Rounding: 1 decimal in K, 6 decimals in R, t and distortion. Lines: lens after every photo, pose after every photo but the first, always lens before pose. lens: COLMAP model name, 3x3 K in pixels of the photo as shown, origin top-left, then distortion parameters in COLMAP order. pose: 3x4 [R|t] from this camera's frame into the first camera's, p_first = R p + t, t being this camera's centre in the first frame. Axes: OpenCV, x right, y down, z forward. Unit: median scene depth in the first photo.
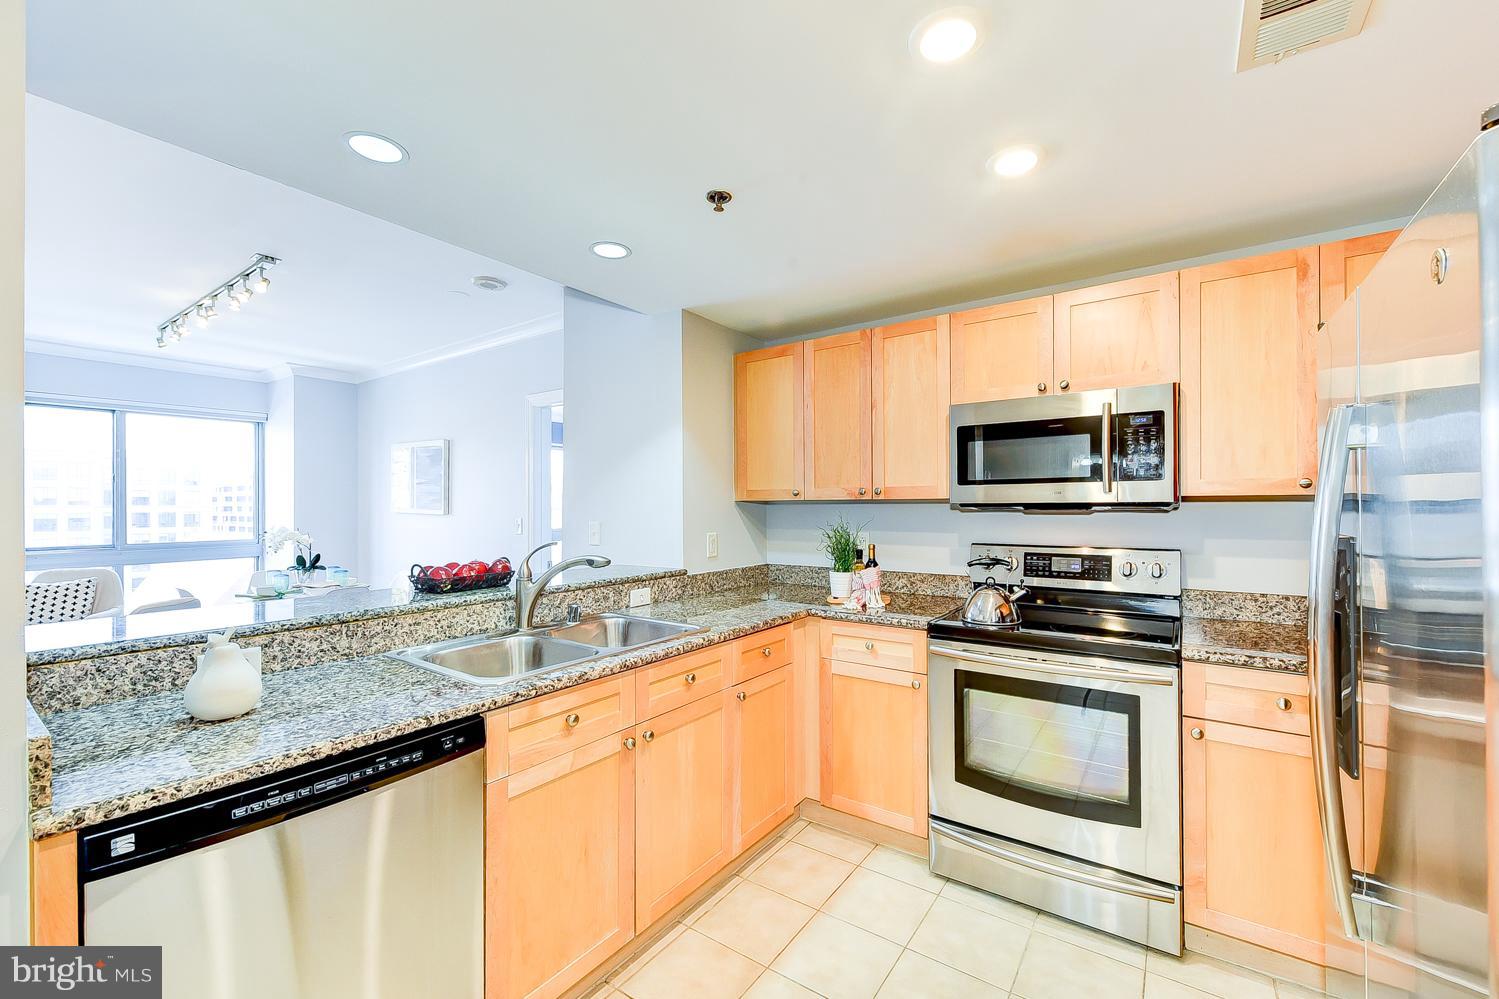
lens RADIAL K [[602.1, 0, 761.7], [0, 602.1, 503.5], [0, 0, 1]] dist [0.000571, -0.000342]
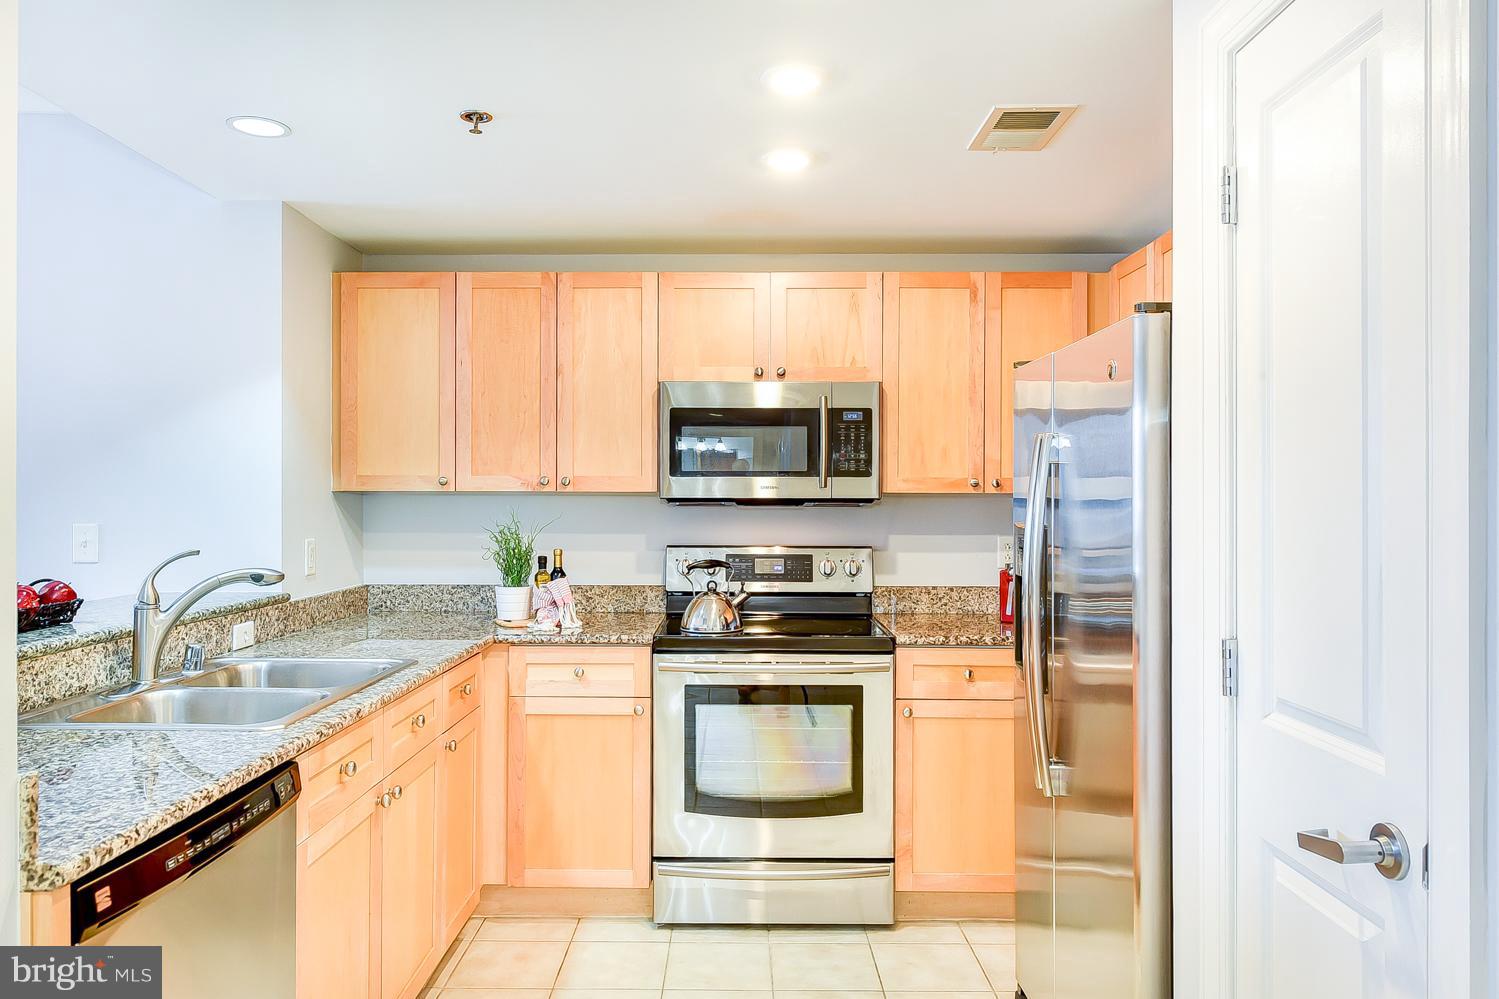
lens RADIAL K [[1017.7, 0, 719.1], [0, 1017.7, 499.5], [0, 0, 1]] dist [0.004637, 0.001603]
pose [[0.831364, 0.007605, 0.555676, -0.457411], [-0.009109, 0.999959, -0.000058, 0.001598], [-0.555653, -0.005013, 0.831399, -0.262284]]
